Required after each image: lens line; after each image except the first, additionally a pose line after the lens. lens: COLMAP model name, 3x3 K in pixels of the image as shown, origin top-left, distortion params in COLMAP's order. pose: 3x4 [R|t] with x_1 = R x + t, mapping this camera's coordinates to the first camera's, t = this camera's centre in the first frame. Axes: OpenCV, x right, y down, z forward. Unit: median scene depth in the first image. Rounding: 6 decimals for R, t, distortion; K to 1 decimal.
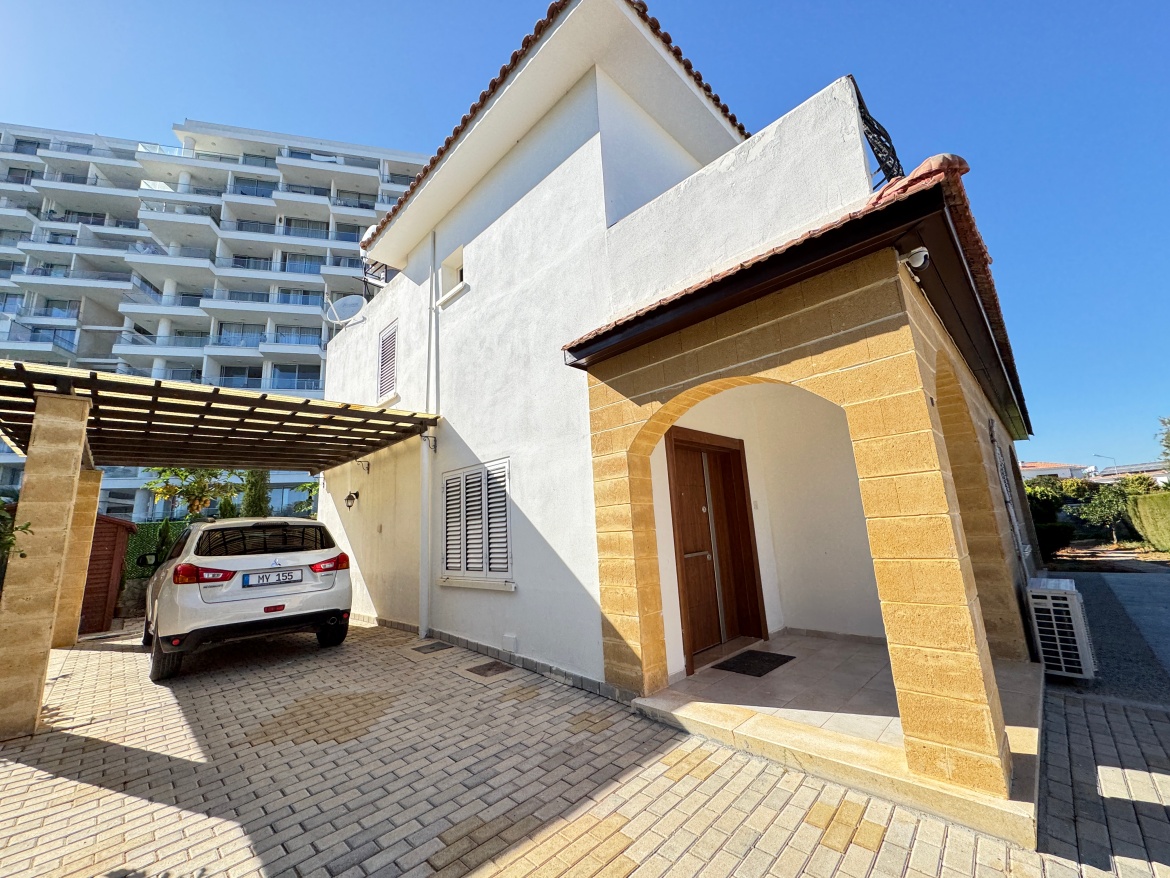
lens RADIAL K [[466.0, 0, 585.0], [0, 466.0, 439.0], [0, 0, 1]] dist [-0.002726, 0.000456]
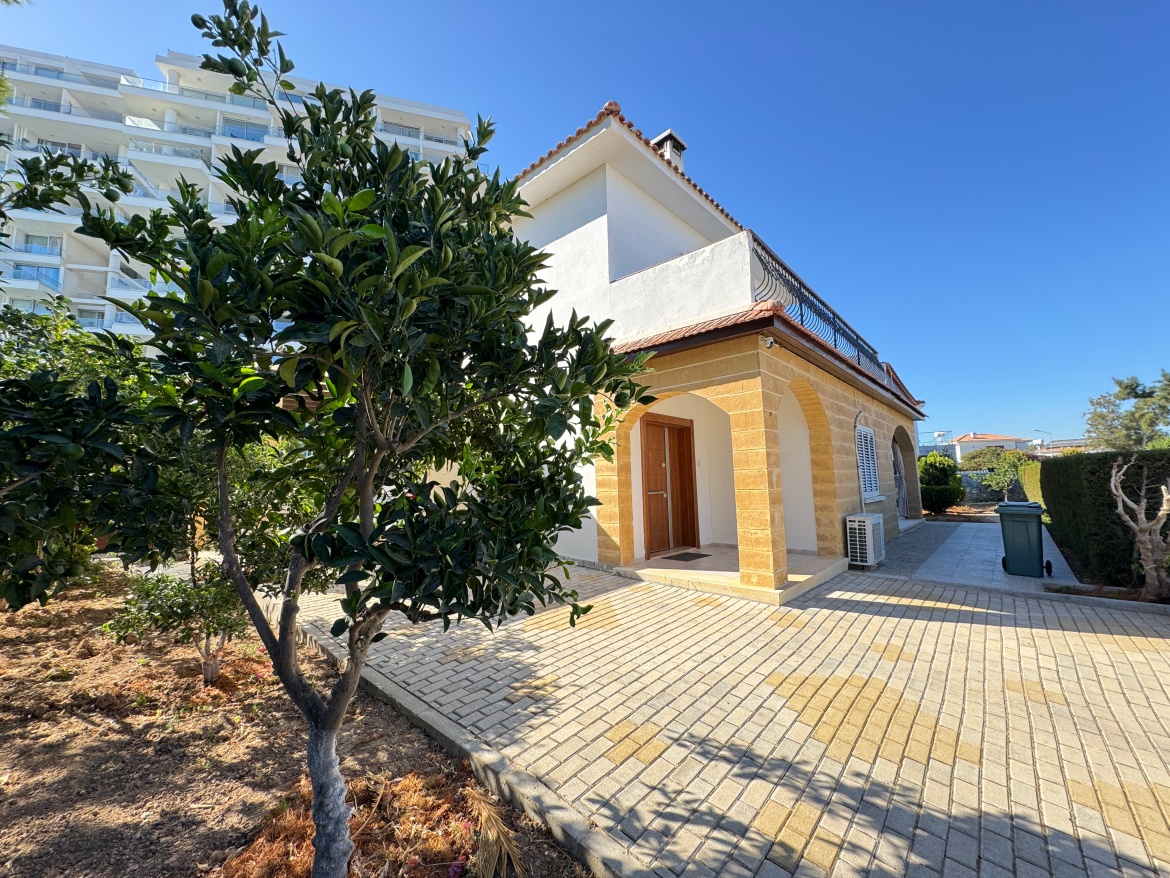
lens RADIAL K [[466.0, 0, 585.0], [0, 466.0, 439.0], [0, 0, 1]] dist [-0.002726, 0.000456]
pose [[0.998562, 0.033451, 0.041888, -0.076120], [-0.037276, 0.994860, 0.094146, -0.074726], [-0.038524, -0.095572, 0.994677, -0.551323]]
